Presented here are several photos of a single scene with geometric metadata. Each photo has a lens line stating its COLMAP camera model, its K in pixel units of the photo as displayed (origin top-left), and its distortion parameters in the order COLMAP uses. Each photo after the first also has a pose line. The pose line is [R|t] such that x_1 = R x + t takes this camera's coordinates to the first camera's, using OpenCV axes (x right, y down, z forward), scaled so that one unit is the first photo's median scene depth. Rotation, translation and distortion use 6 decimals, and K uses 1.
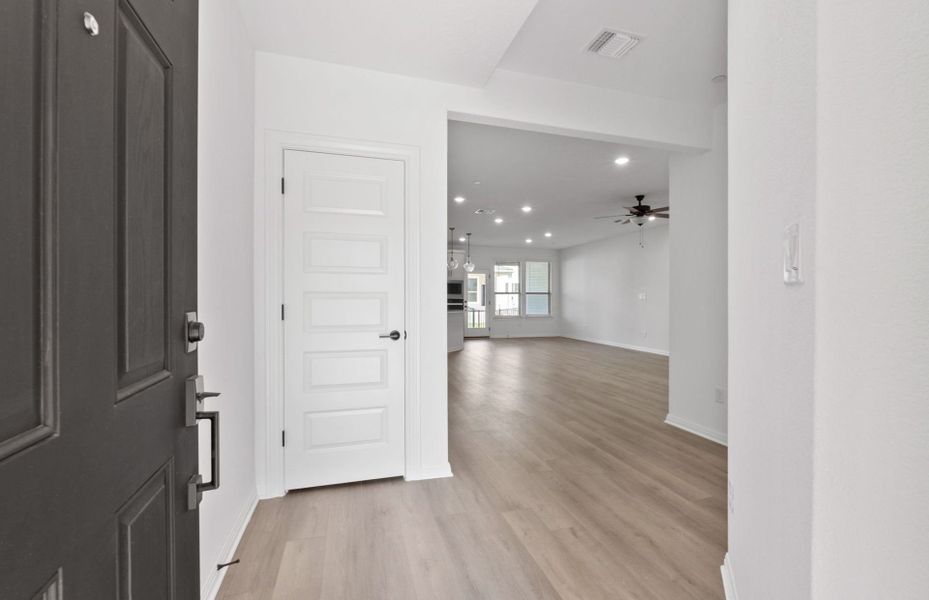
lens RADIAL K [[410.9, 0, 460.2], [0, 410.9, 279.0], [0, 0, 1]] dist [-0.004365, -0.000220]
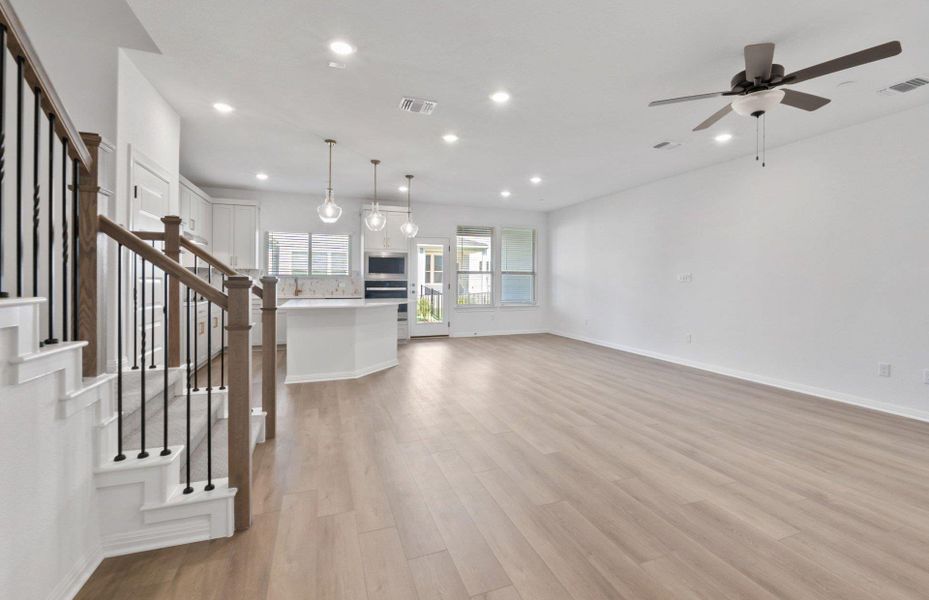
lens RADIAL K [[401.3, 0, 464.8], [0, 401.3, 286.3], [0, 0, 1]] dist [-0.009588, 0.000194]
pose [[0.998133, -0.003238, 0.060998, 0.055555], [-0.000795, 0.997822, 0.065965, 0.012844], [-0.061079, -0.065891, 0.995956, 0.319131]]
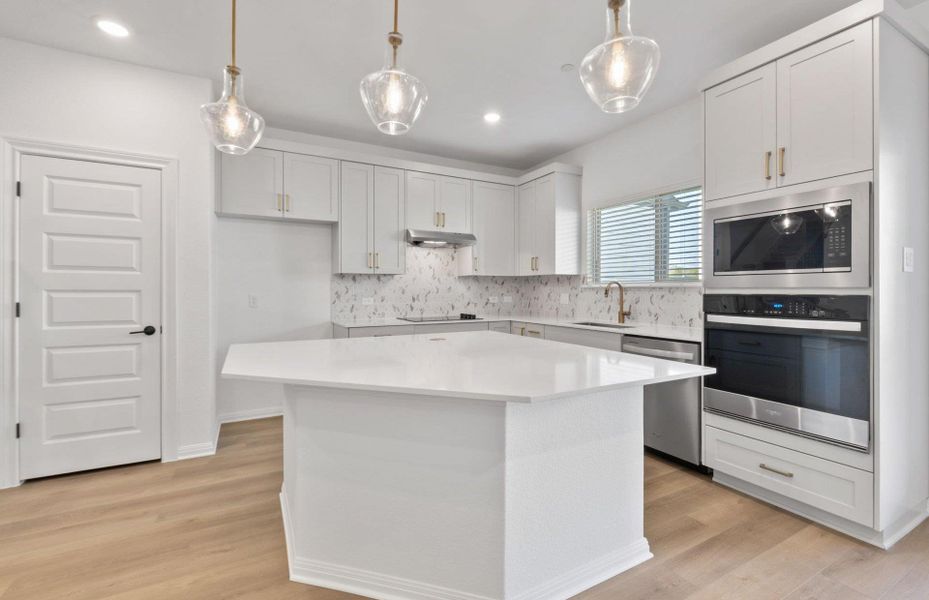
lens RADIAL K [[405.9, 0, 465.3], [0, 405.9, 291.6], [0, 0, 1]] dist [-0.009486, -0.000737]
pose [[0.206491, -0.005215, -0.978435, 0.116202], [0.054088, 0.998518, 0.006093, 0.033850], [0.976952, -0.054180, 0.206467, 0.746374]]
